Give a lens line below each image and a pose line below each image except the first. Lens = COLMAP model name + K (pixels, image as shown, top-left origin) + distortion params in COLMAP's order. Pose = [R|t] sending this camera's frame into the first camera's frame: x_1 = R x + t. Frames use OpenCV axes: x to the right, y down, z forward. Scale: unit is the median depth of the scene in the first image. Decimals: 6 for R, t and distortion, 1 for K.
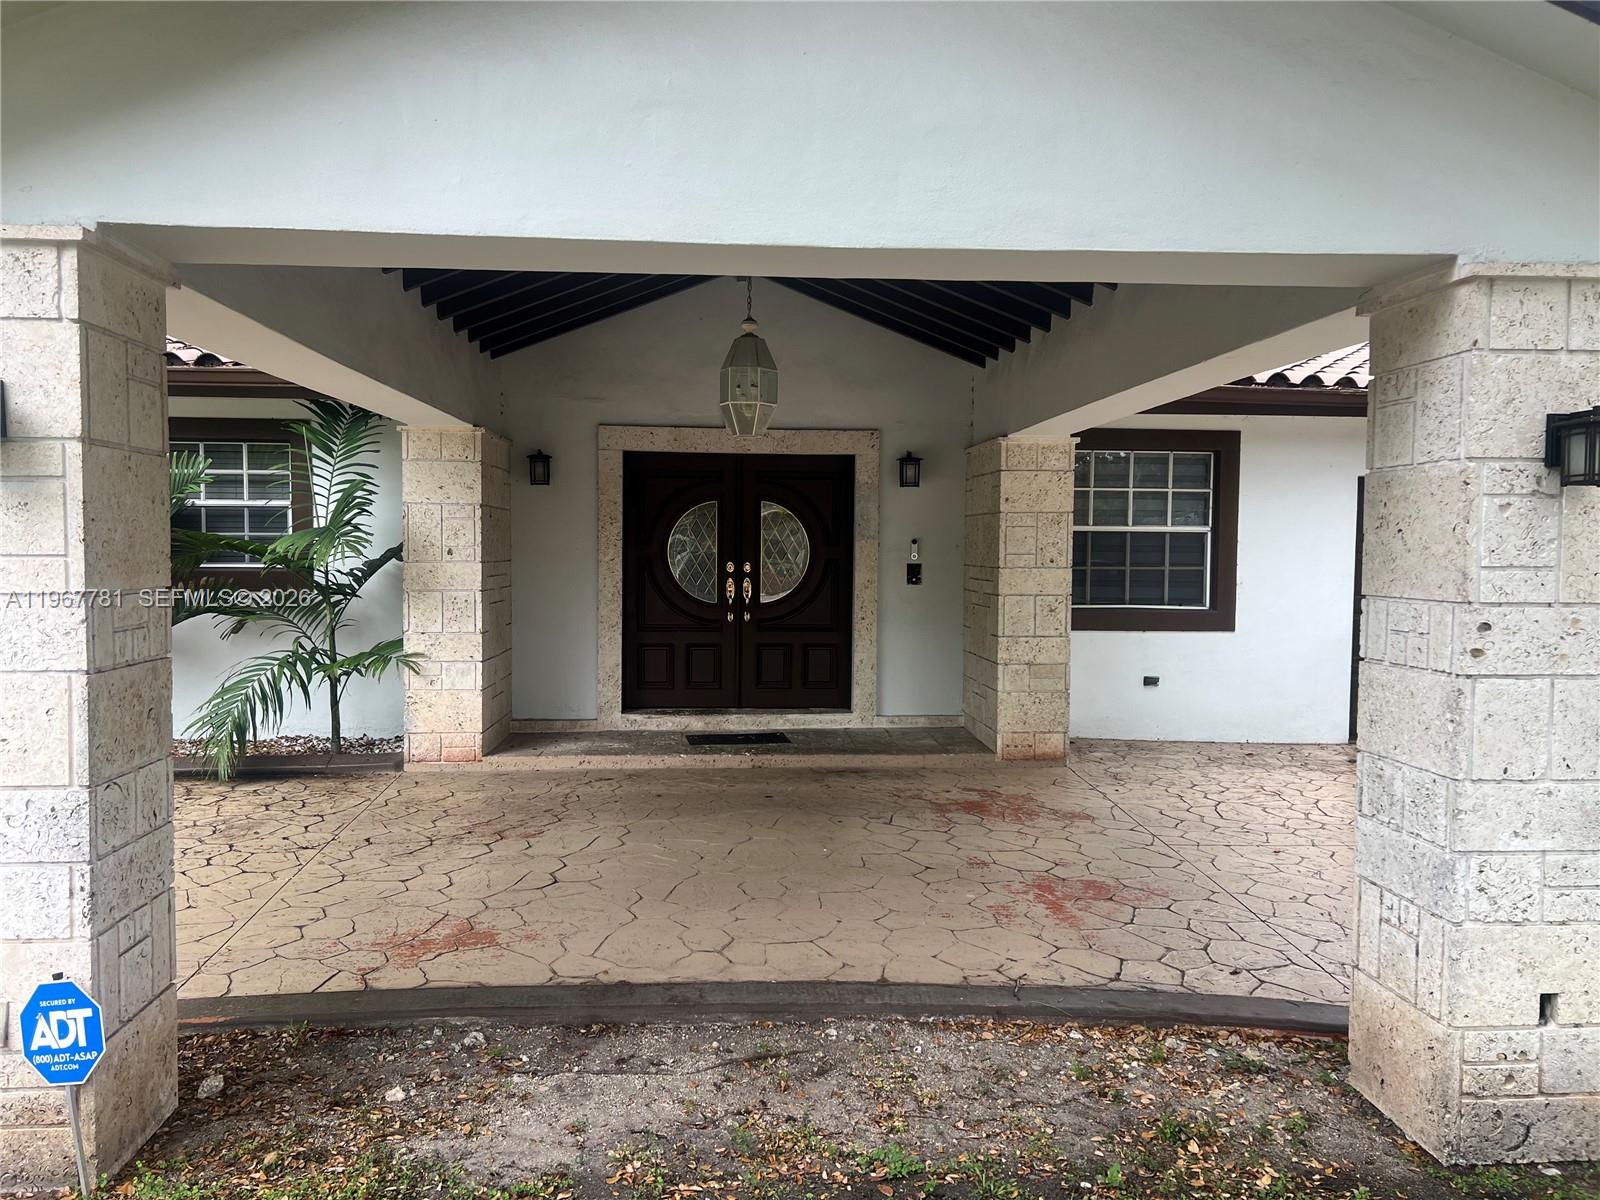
lens RADIAL K [[1203.1, 0, 800.7], [0, 1203.1, 595.7], [0, 0, 1]] dist [0.064378, -0.068524]
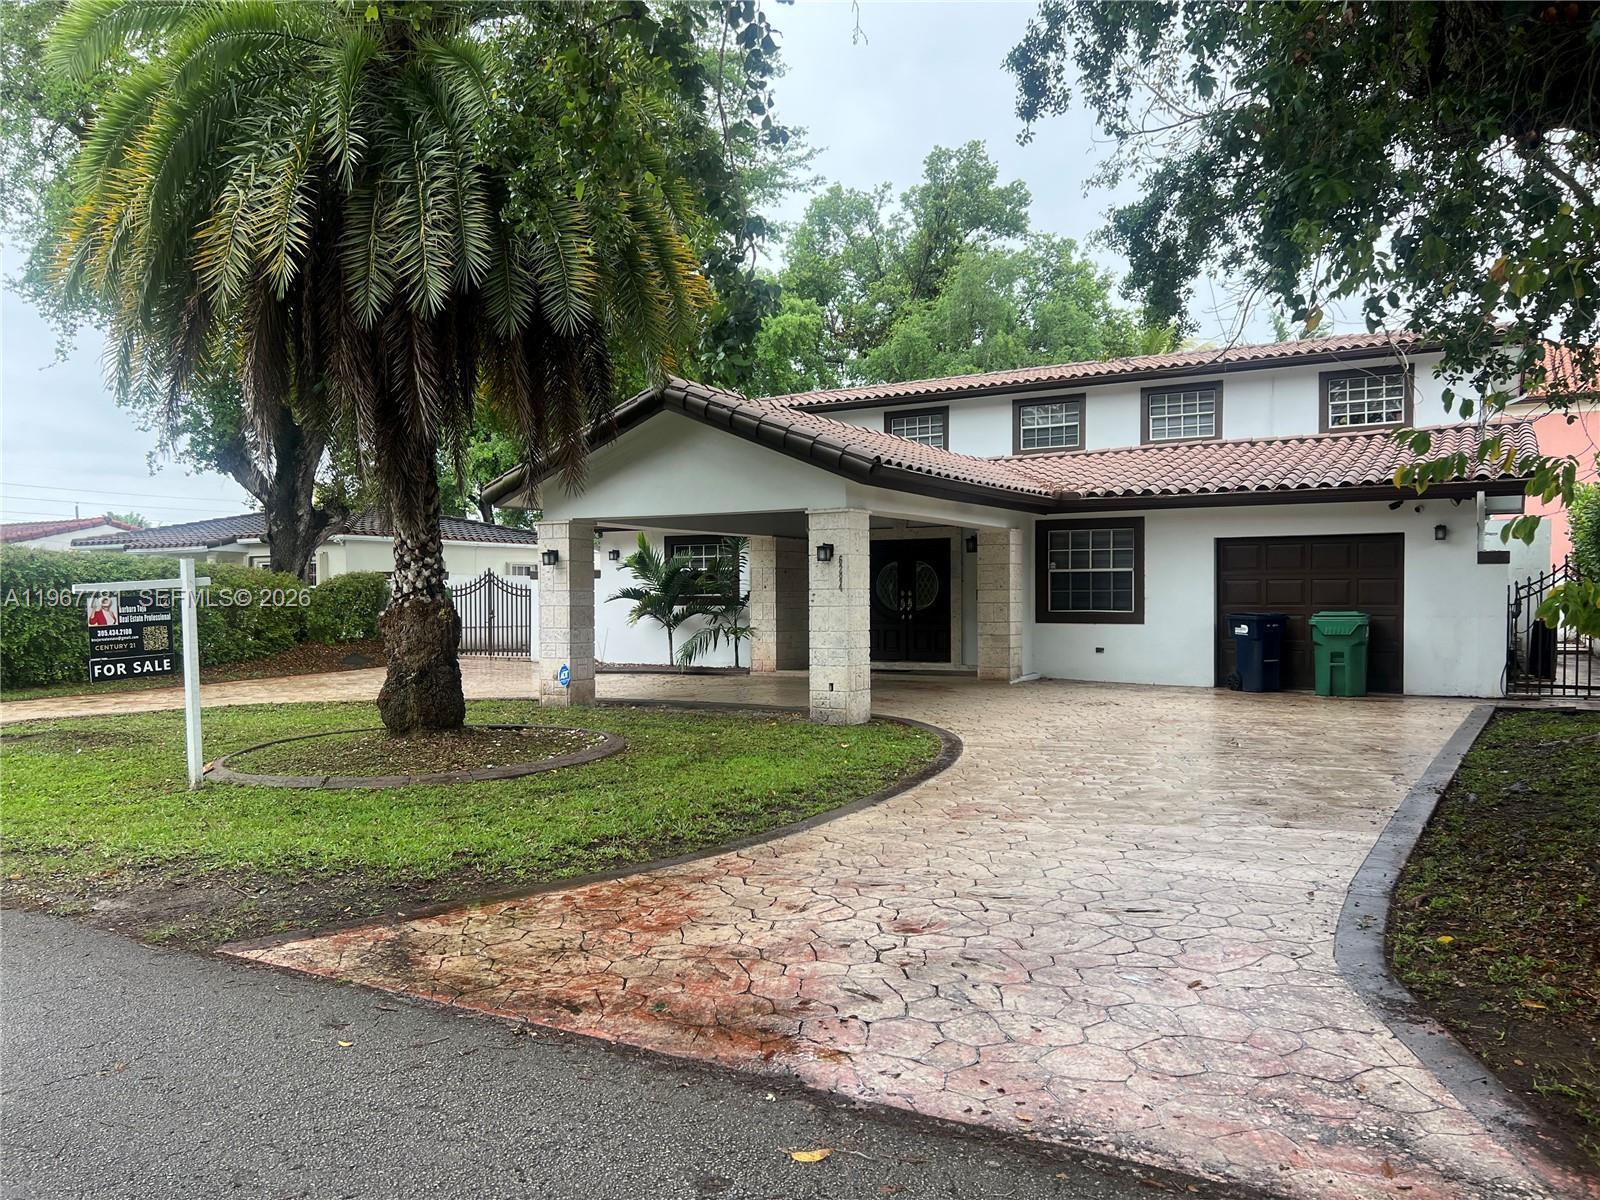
lens RADIAL K [[1203.1, 0, 797.5], [0, 1203.1, 602.1], [0, 0, 1]] dist [0.064378, -0.068524]
pose [[0.826104, -0.009470, -0.563437, 0.995022], [-0.012182, 0.999325, -0.034657, 0.068598], [0.563385, 0.035494, 0.825431, -0.858705]]
